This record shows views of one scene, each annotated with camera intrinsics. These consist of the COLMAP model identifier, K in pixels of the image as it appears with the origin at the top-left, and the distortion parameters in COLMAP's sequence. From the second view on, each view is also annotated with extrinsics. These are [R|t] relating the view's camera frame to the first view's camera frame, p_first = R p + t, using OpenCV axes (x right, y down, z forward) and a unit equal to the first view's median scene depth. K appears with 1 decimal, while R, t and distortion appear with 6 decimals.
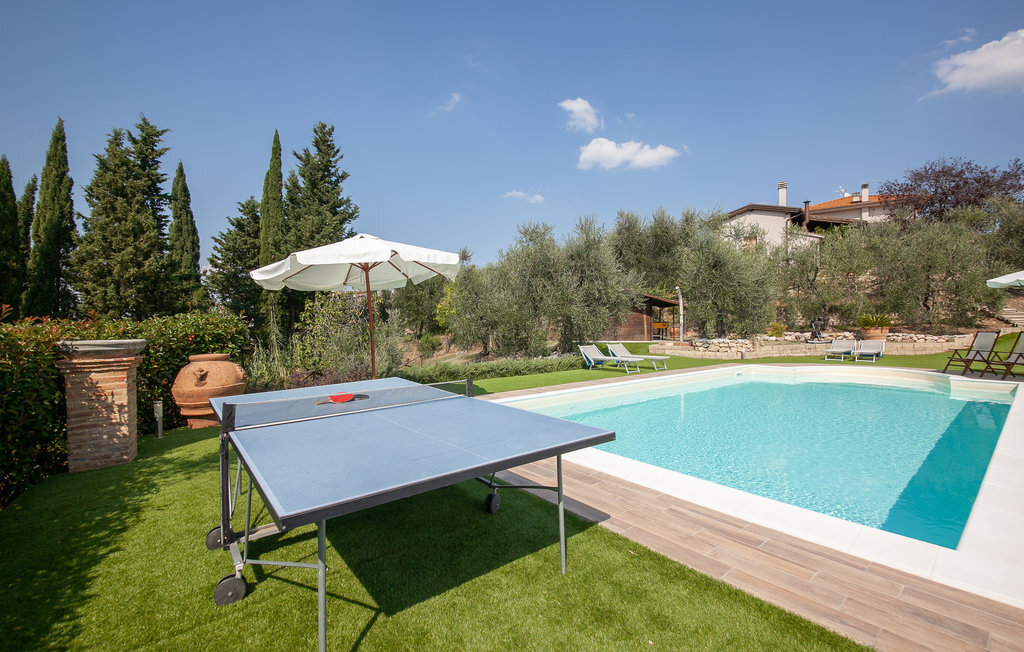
lens RADIAL K [[428.8, 0, 493.8], [0, 428.8, 336.3], [0, 0, 1]] dist [0.028344, -0.020405]
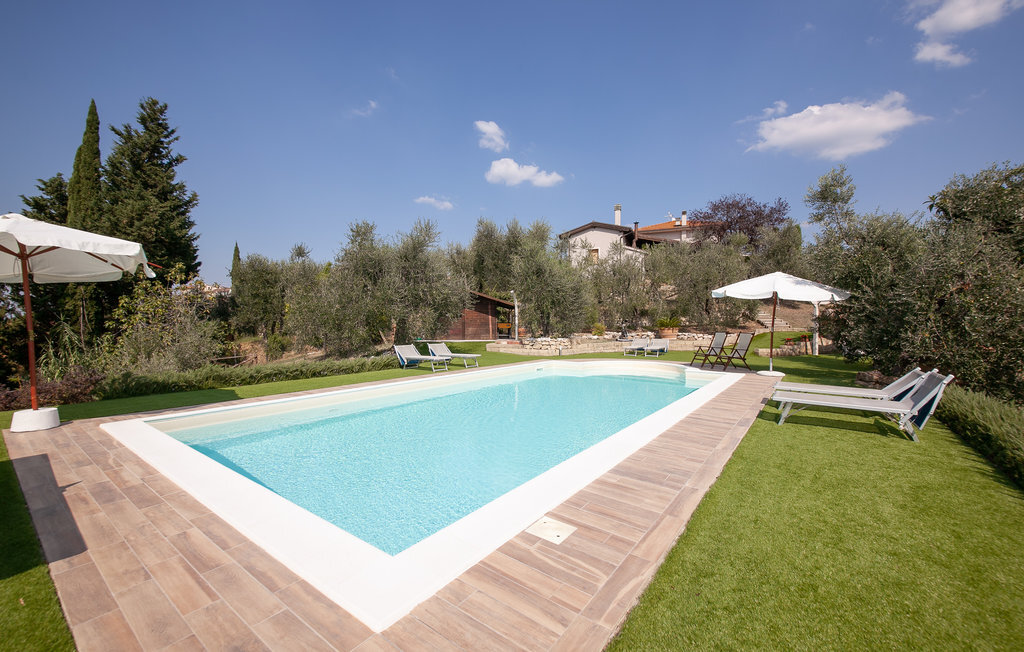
lens RADIAL K [[403.7, 0, 512.0], [0, 403.7, 326.0], [0, 0, 1]] dist [0.043608, -0.022896]
pose [[0.970490, 0.003493, 0.241117, 0.163114], [0.002284, 0.999717, -0.023677, -0.000334], [-0.241131, 0.023529, 0.970207, 0.002012]]
